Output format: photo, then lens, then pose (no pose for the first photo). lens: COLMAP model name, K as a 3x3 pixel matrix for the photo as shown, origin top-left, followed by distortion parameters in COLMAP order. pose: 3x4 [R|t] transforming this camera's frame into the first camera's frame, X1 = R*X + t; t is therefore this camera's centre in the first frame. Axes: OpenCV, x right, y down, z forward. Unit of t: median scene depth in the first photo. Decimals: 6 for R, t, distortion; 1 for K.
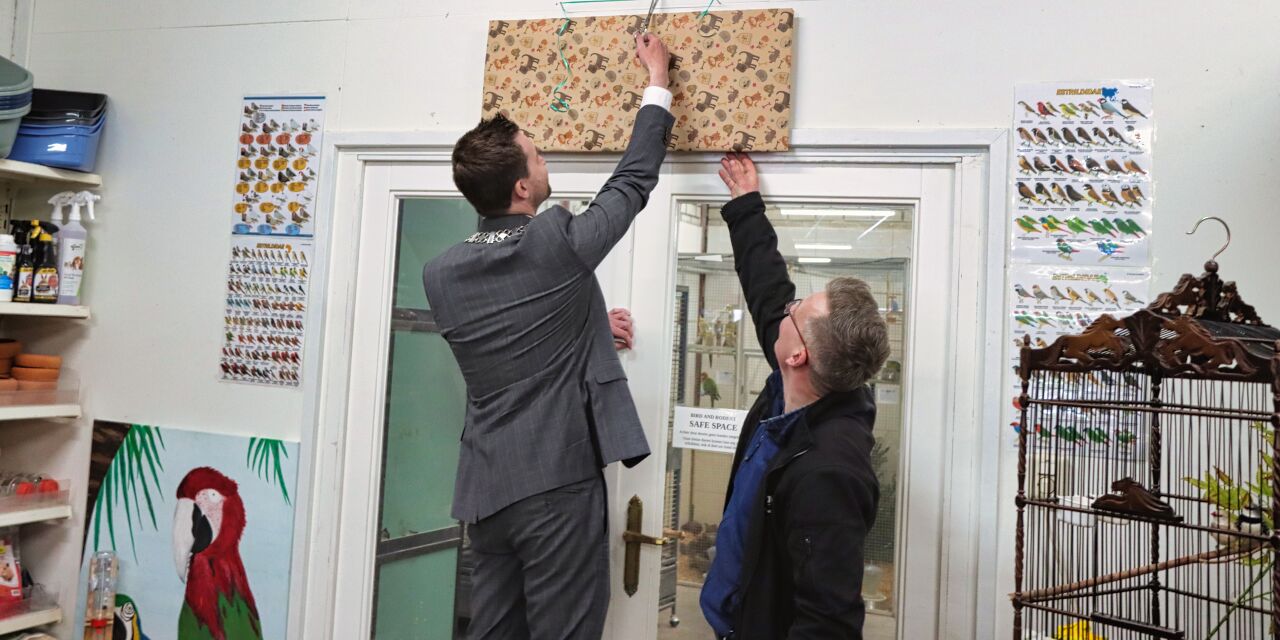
lens RADIAL K [[1249.6, 0, 640.0], [0, 1249.6, 320.0], [0, 0, 1]] dist [0.155693, 0.010603]
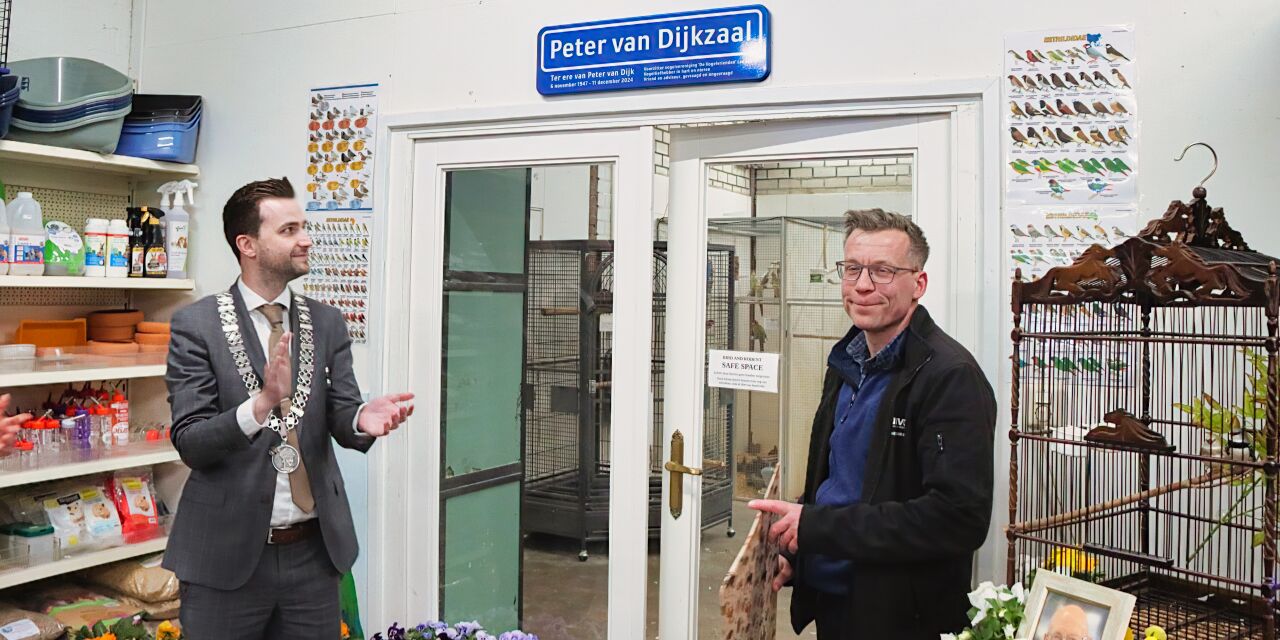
lens RADIAL K [[1039.9, 0, 640.0], [0, 1039.9, 320.0], [0, 0, 1]] dist [0.001808, 0.003671]
pose [[0.997271, -0.034166, -0.065440, 0.042909], [0.036672, 0.998624, 0.037484, 0.007248], [0.064069, -0.039781, 0.997152, 0.115585]]
